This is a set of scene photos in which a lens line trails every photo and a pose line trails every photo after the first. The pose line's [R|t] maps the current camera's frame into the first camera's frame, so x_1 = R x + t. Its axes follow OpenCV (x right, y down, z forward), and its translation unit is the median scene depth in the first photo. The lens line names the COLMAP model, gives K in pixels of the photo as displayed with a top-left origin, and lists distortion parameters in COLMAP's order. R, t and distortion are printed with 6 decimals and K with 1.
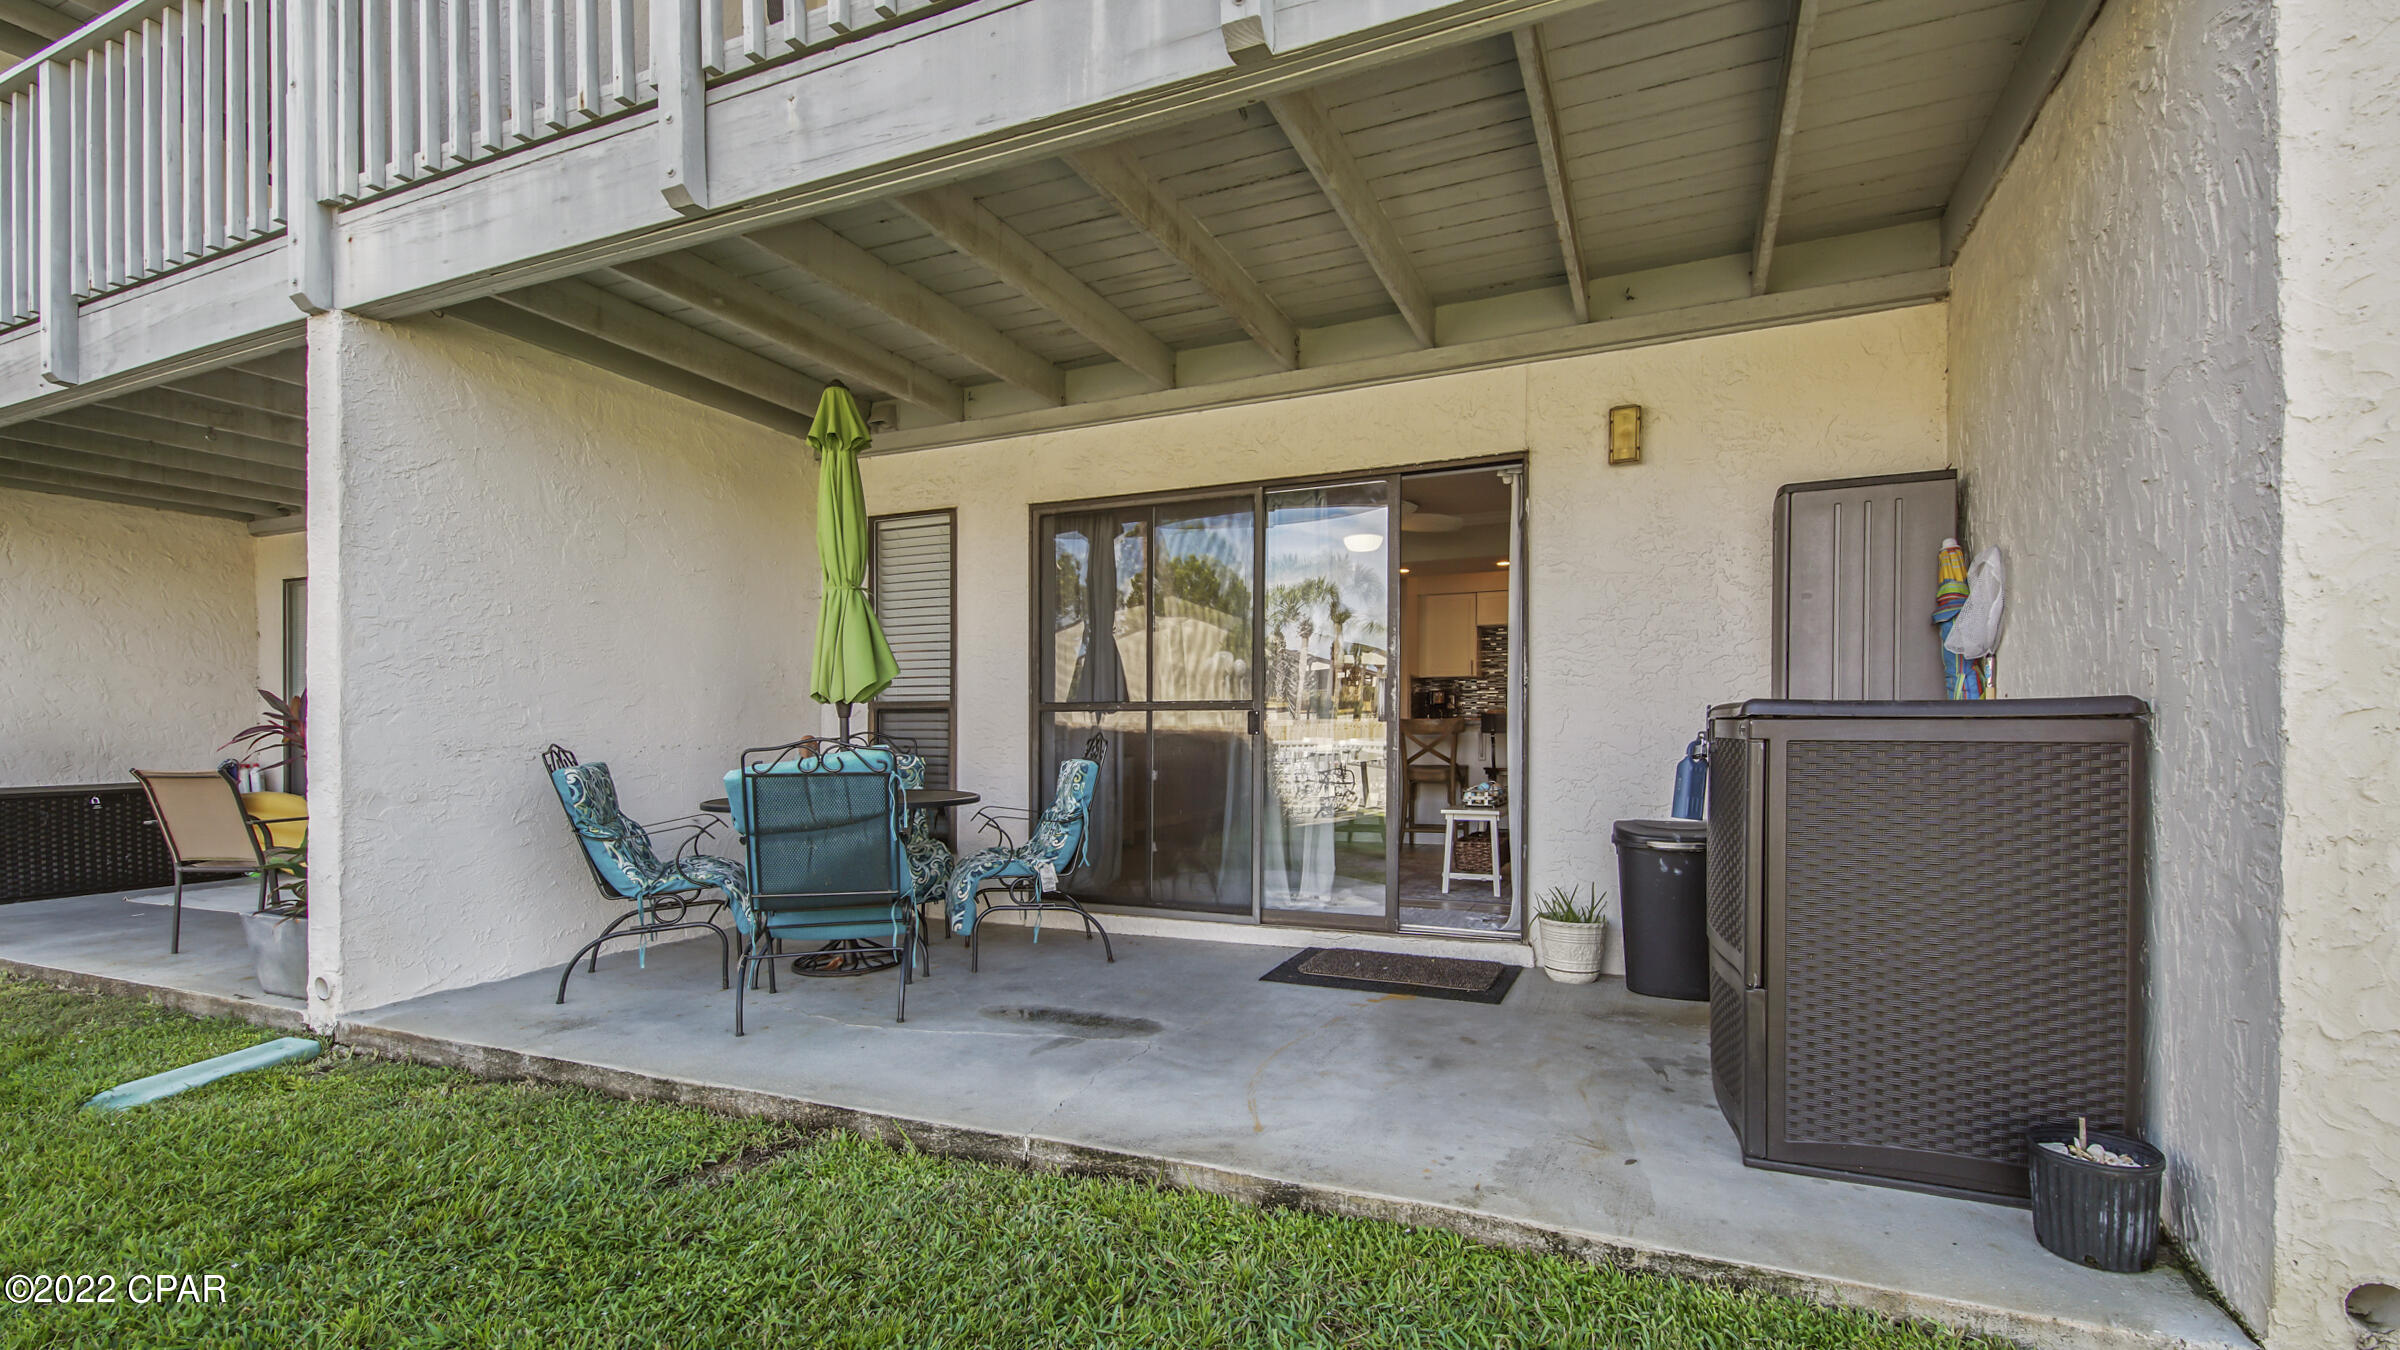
lens RADIAL K [[1068.8, 0, 1191.6], [0, 1068.8, 715.7], [0, 0, 1]] dist [0.030561, -0.017937]
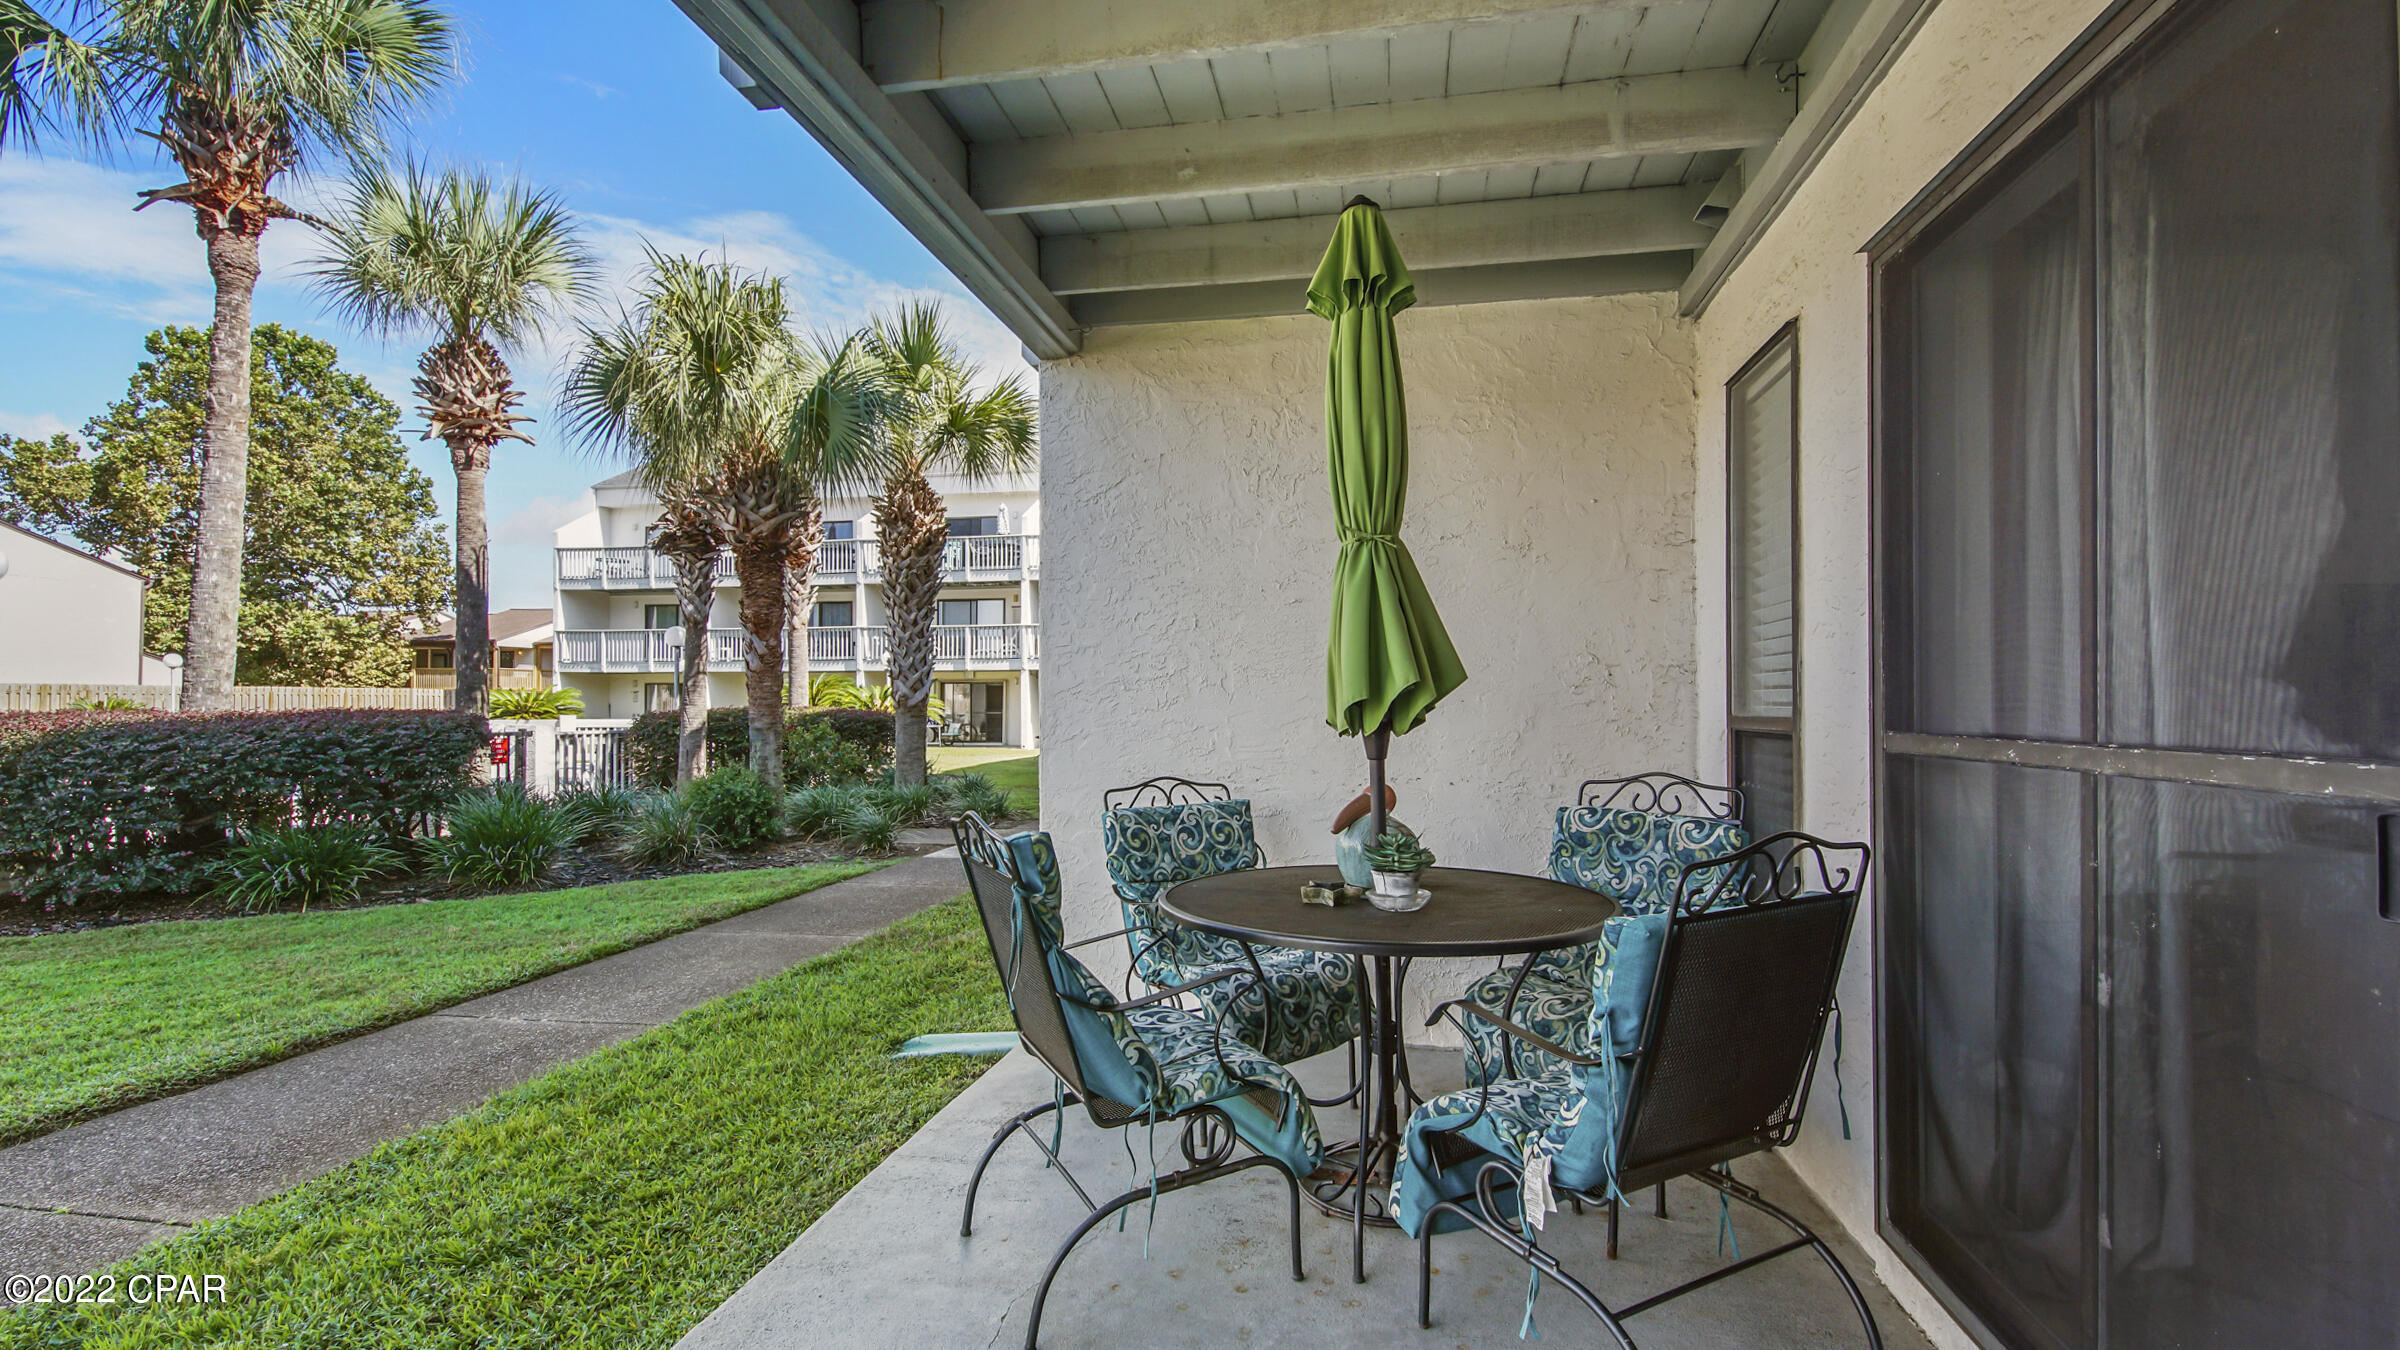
lens RADIAL K [[1083.3, 0, 1195.1], [0, 1083.3, 713.4], [0, 0, 1]] dist [0.027401, -0.023554]
pose [[0.258607, -0.001772, -0.965981, 0.258711], [0.007395, 0.999973, 0.000145, -0.023828], [0.965954, -0.007181, 0.258613, 0.801100]]
